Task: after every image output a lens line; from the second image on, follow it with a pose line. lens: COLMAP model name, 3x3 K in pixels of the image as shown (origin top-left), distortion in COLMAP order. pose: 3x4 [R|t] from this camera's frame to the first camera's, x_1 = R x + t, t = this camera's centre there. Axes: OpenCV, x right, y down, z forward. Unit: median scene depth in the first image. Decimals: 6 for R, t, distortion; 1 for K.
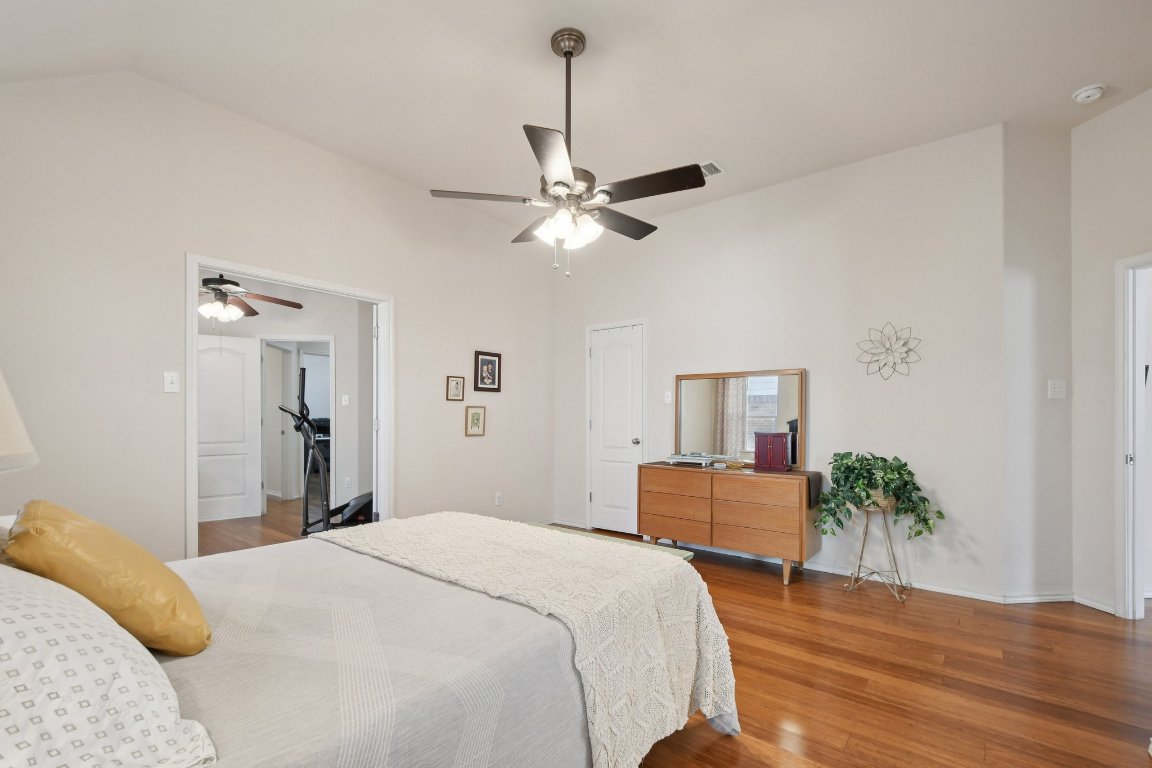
lens RADIAL K [[512.7, 0, 561.2], [0, 512.7, 415.4], [0, 0, 1]] dist [0.001057, -0.002468]
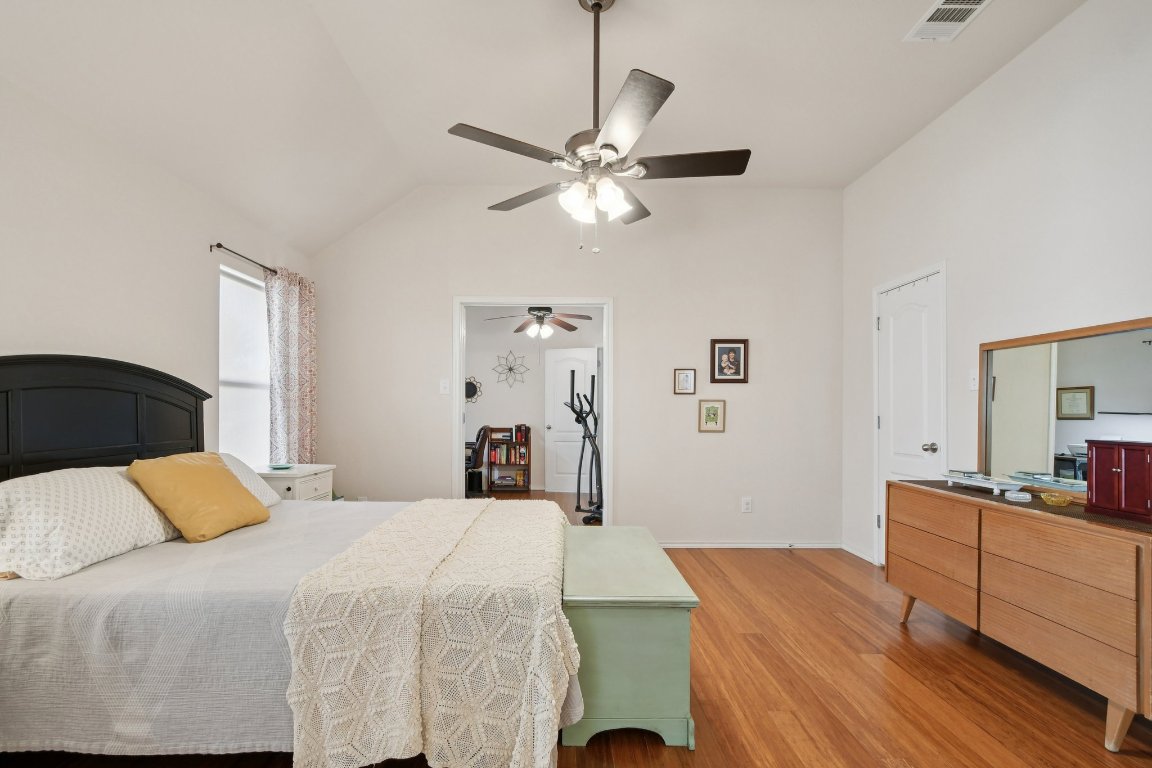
lens RADIAL K [[512.7, 0, 577.1], [0, 512.7, 405.7], [0, 0, 1]] dist [0.001057, -0.002468]
pose [[0.638755, -0.010184, -0.769343, 0.385149], [0.001329, 0.999926, -0.012133, 0.003458], [0.769409, 0.006727, 0.638721, 0.228045]]
